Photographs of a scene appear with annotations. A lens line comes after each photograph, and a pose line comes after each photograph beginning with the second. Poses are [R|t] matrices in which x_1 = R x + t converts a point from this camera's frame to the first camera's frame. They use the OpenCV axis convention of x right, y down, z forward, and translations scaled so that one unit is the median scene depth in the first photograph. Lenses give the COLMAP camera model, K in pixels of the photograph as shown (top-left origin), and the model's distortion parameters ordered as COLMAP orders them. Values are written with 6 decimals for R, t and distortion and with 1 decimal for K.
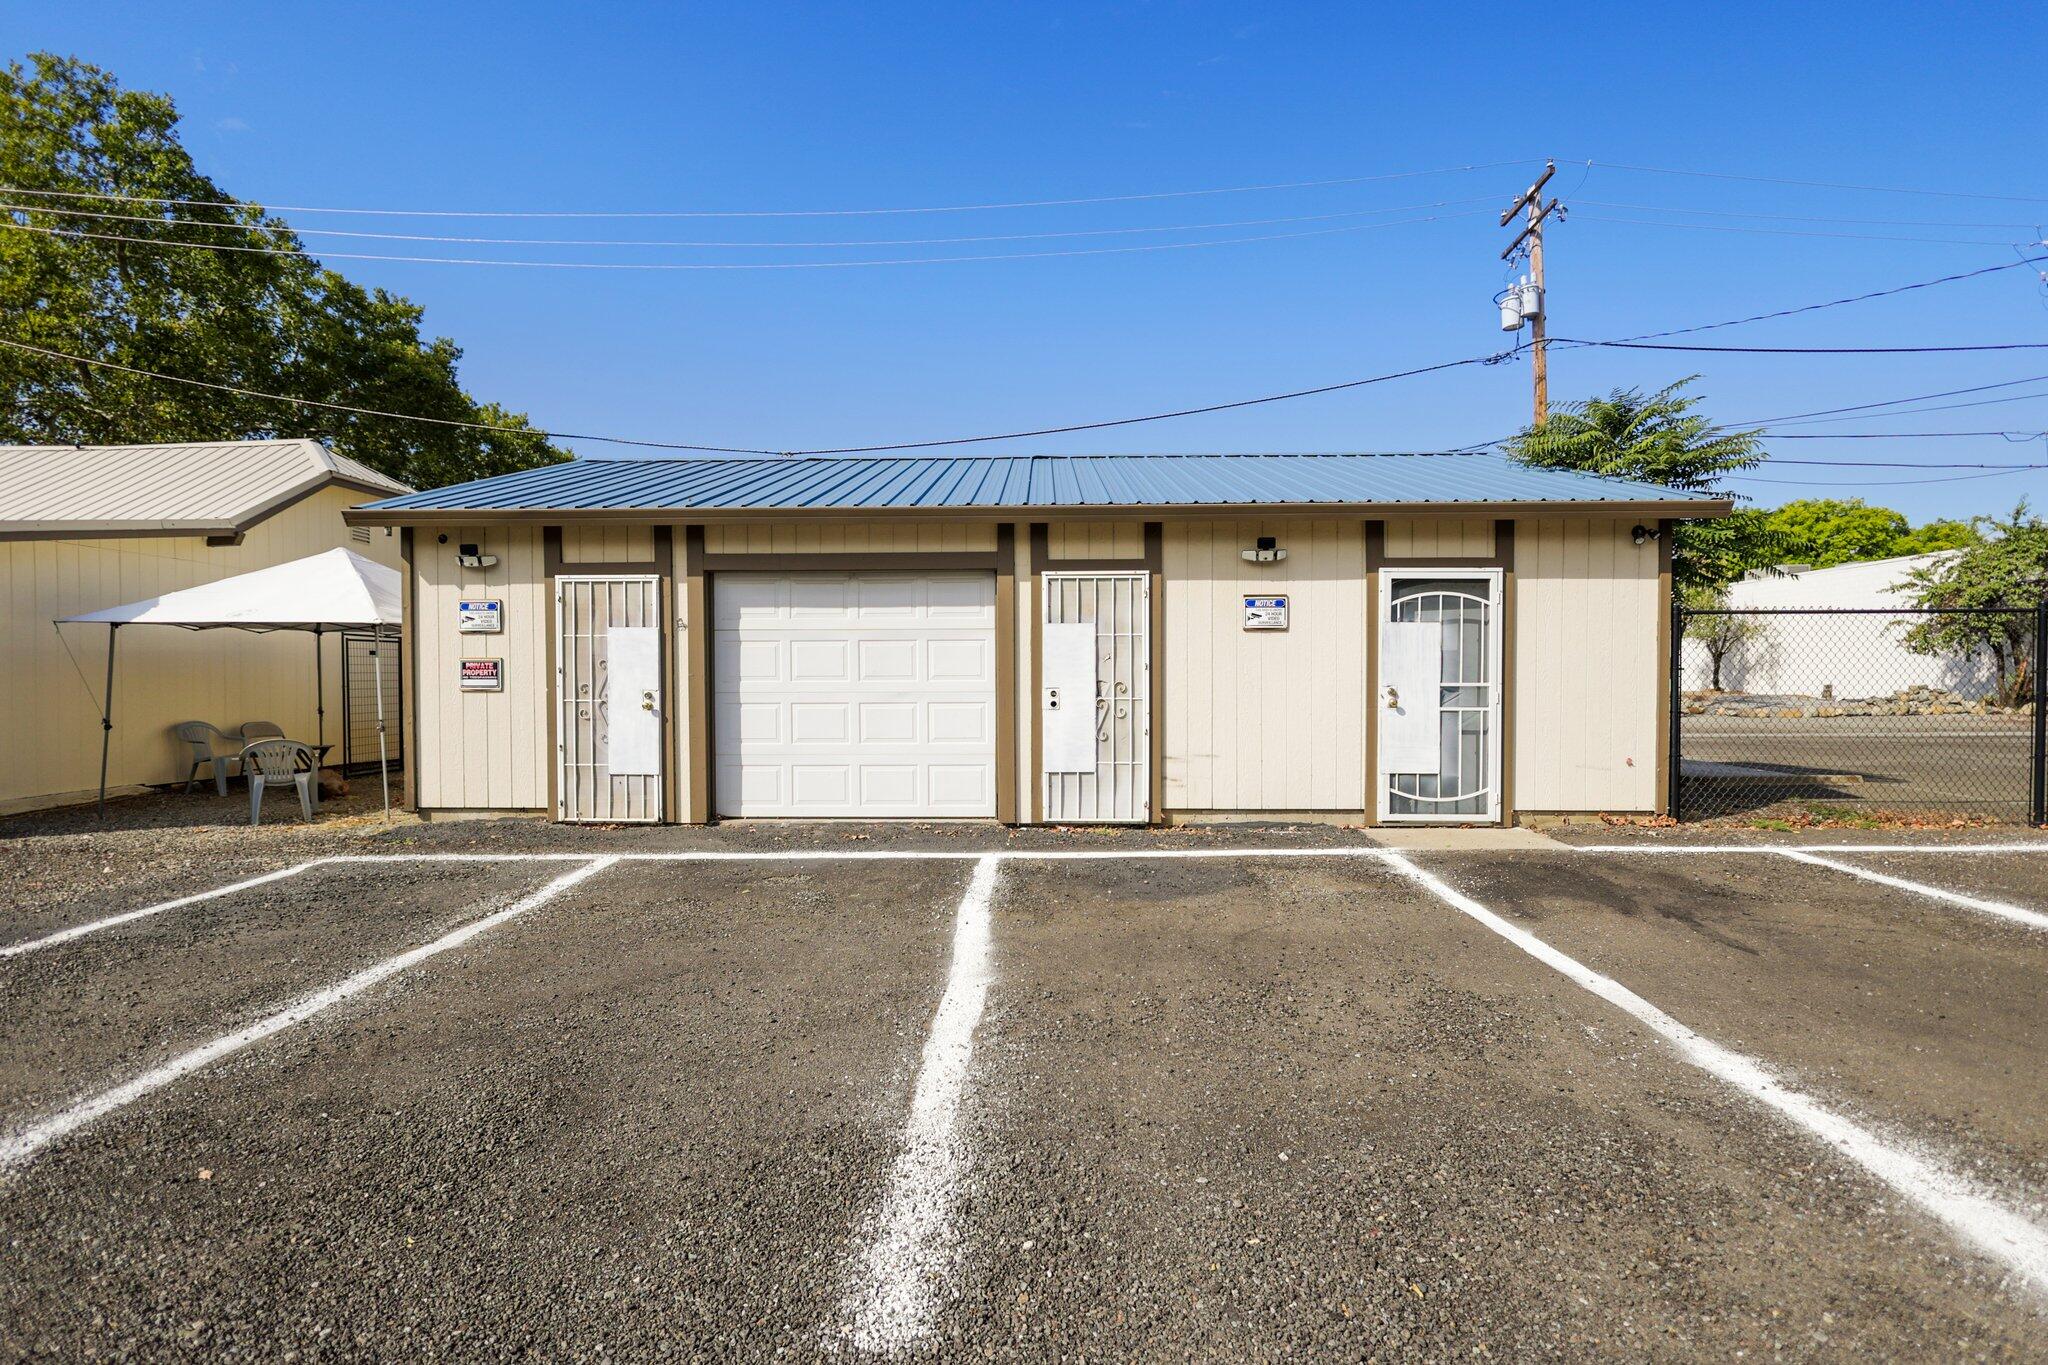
lens RADIAL K [[952.0, 0, 1021.3], [0, 952.0, 679.2], [0, 0, 1]] dist [0.003240, 0.000377]
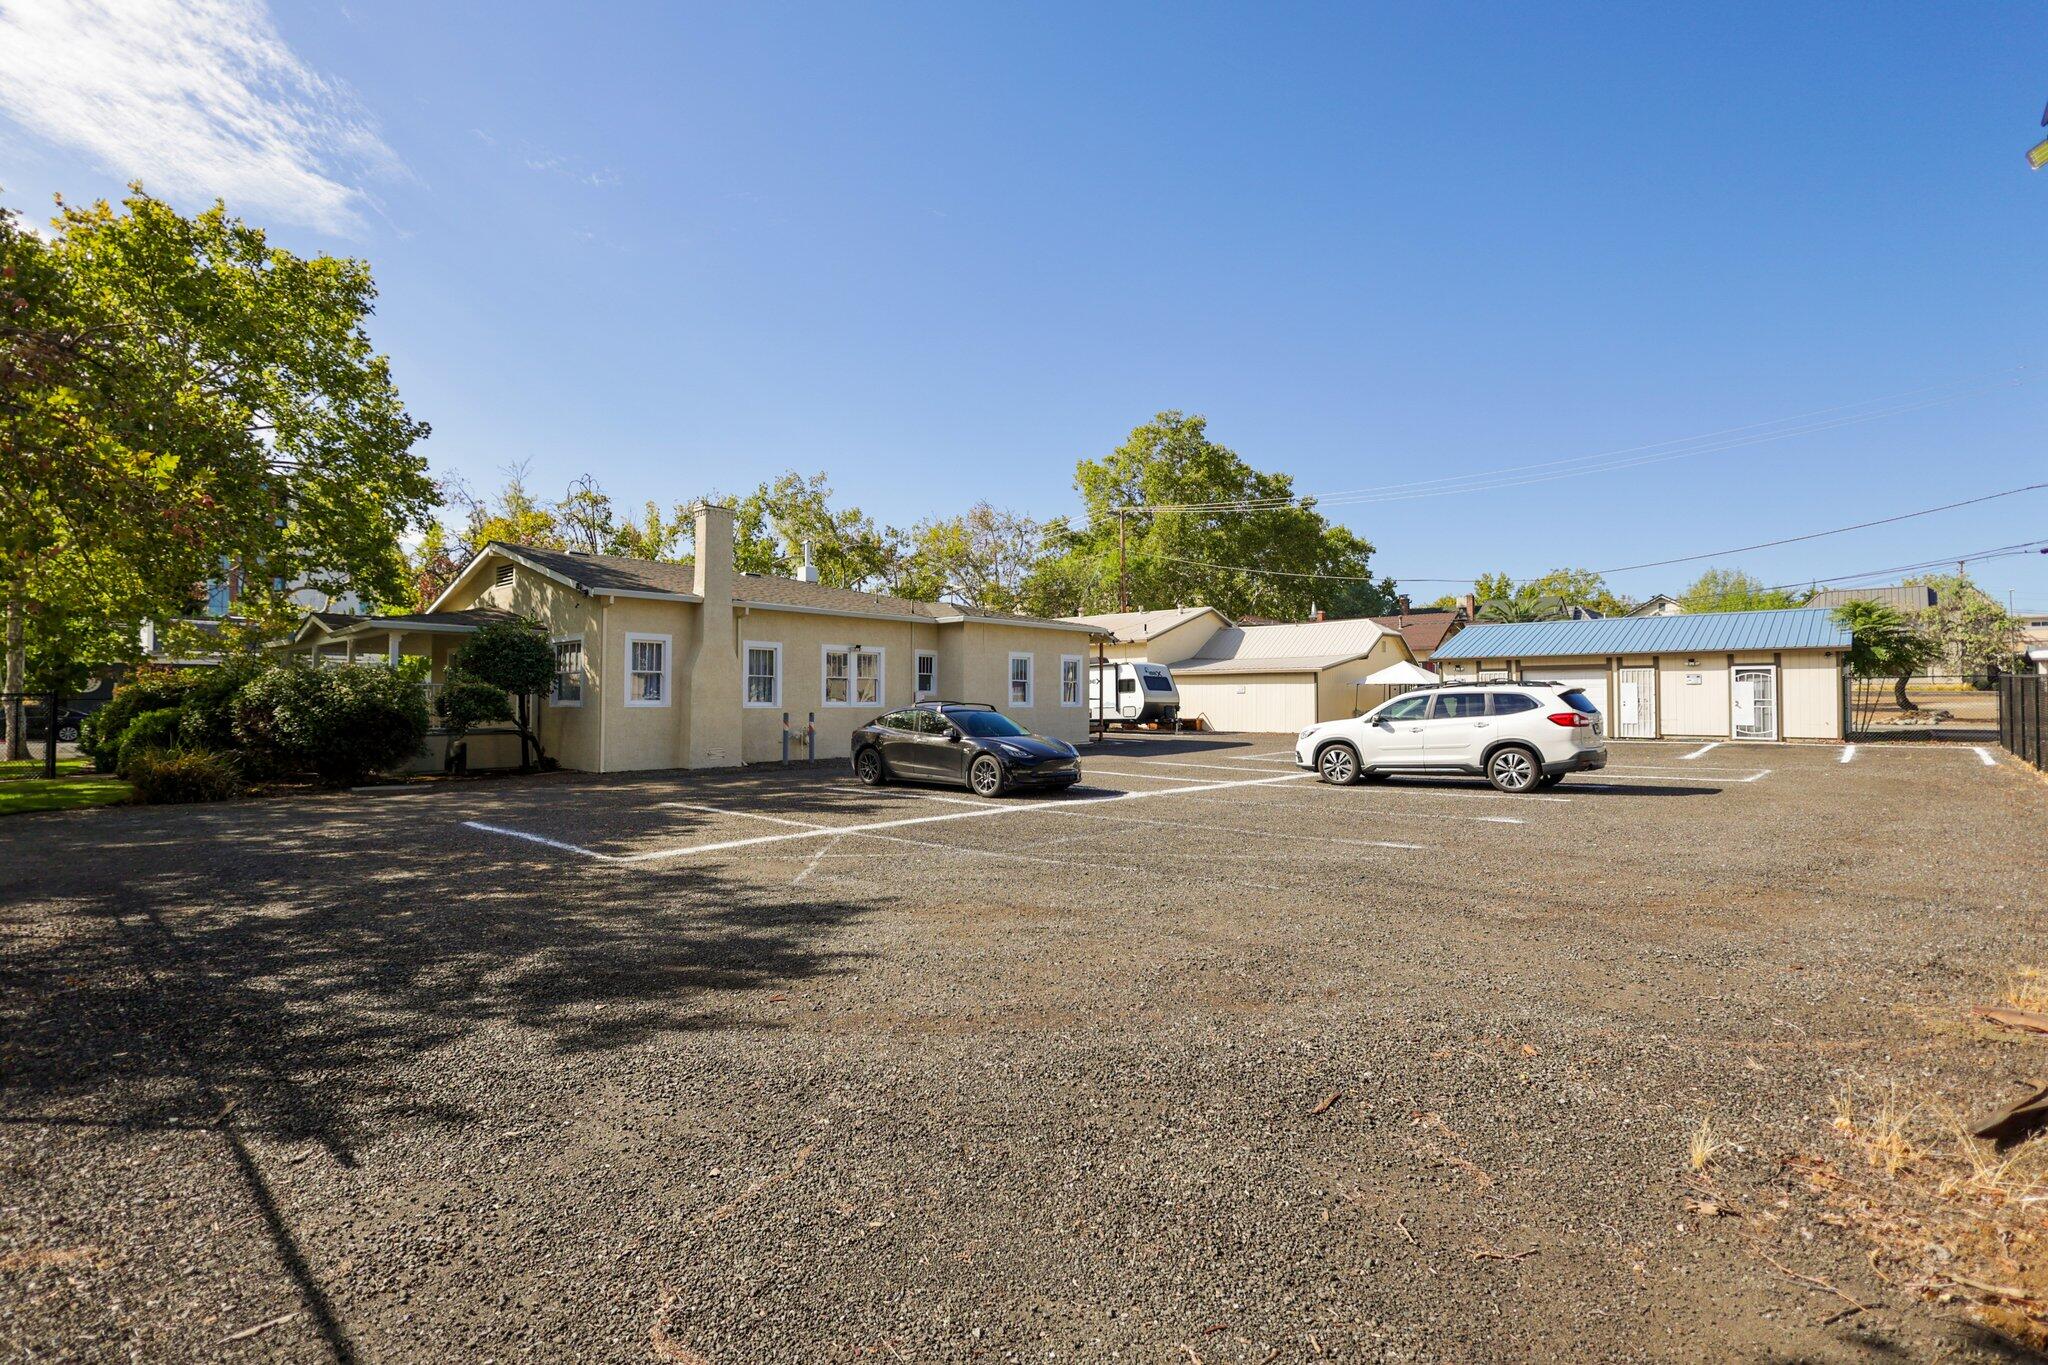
lens RADIAL K [[952.0, 0, 1021.3], [0, 952.0, 679.2], [0, 0, 1]] dist [0.003240, 0.000377]
pose [[0.746227, -0.014847, -0.665526, 0.756786], [0.004568, 0.999842, -0.017184, -0.022103], [0.665676, 0.009783, 0.746177, -3.354757]]
